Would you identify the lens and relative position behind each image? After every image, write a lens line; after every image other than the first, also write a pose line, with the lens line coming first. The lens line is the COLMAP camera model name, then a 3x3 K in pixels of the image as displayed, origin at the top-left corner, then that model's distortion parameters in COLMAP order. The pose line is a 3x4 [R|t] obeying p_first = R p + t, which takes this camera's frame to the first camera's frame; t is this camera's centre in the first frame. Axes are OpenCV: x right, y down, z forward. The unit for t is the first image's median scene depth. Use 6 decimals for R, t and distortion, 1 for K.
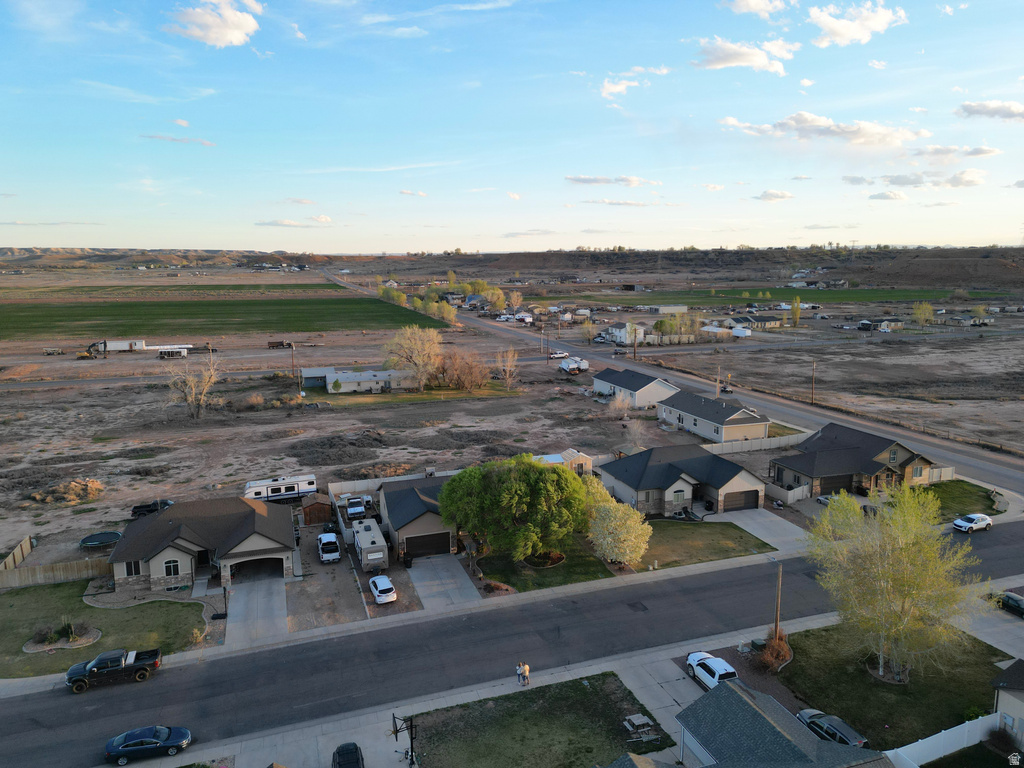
lens RADIAL K [[711.8, 0, 512.0], [0, 711.8, 384.0], [0, 0, 1]] dist [0.095478, -0.097309]
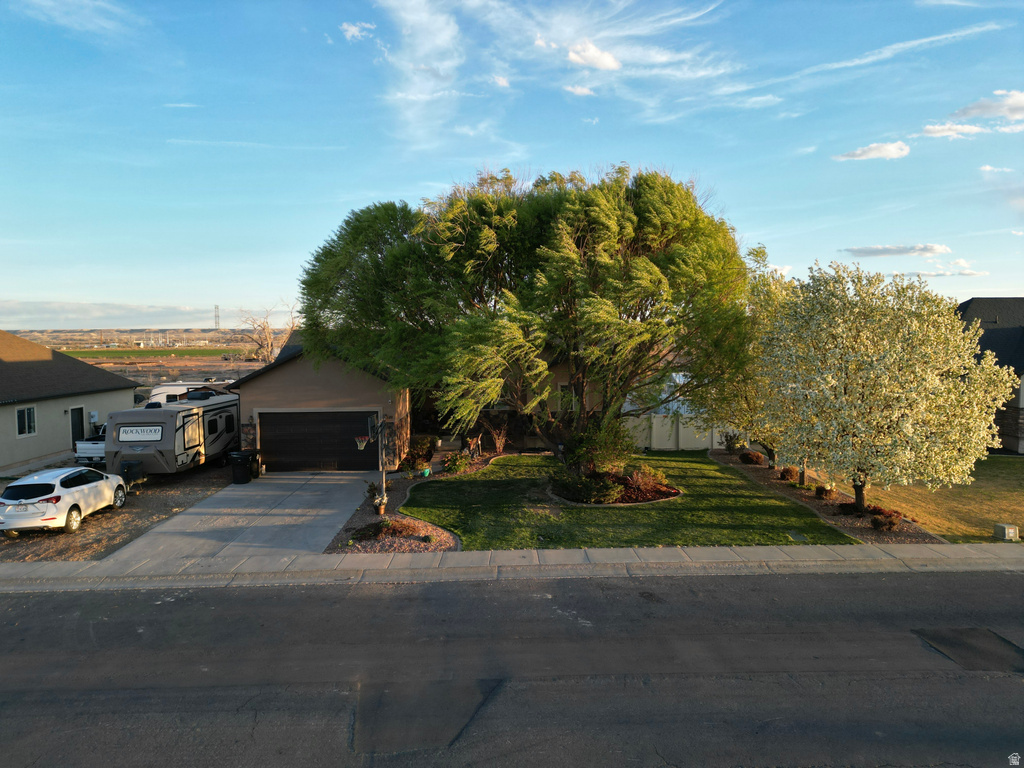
lens RADIAL K [[711.8, 0, 512.0], [0, 711.8, 384.0], [0, 0, 1]] dist [0.095478, -0.097309]
pose [[0.950967, 0.016767, -0.308837, 0.069301], [-0.049903, 0.993764, -0.099710, 0.158909], [0.305239, 0.110232, 0.945874, 0.463995]]
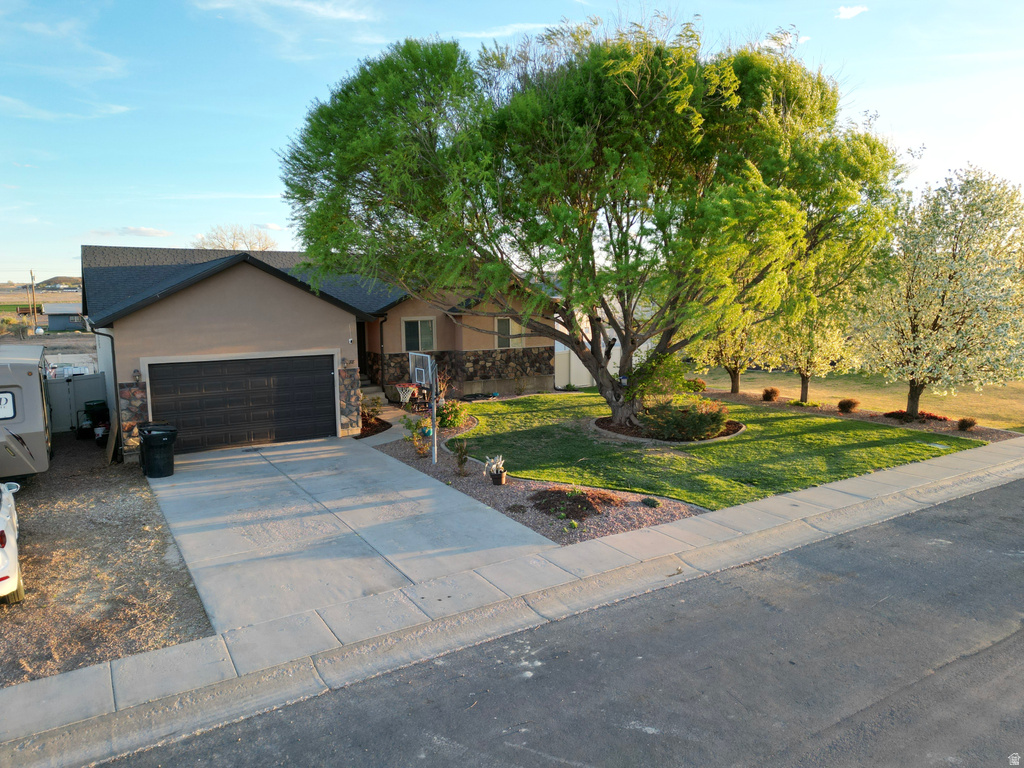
lens RADIAL K [[708.1, 0, 512.0], [0, 708.1, 384.0], [0, 0, 1]] dist [0.074462, -0.060514]
pose [[0.975497, -0.033243, 0.217485, -0.056197], [0.043986, 0.998030, -0.044742, 0.163331], [-0.215569, 0.053212, 0.975038, 0.506562]]
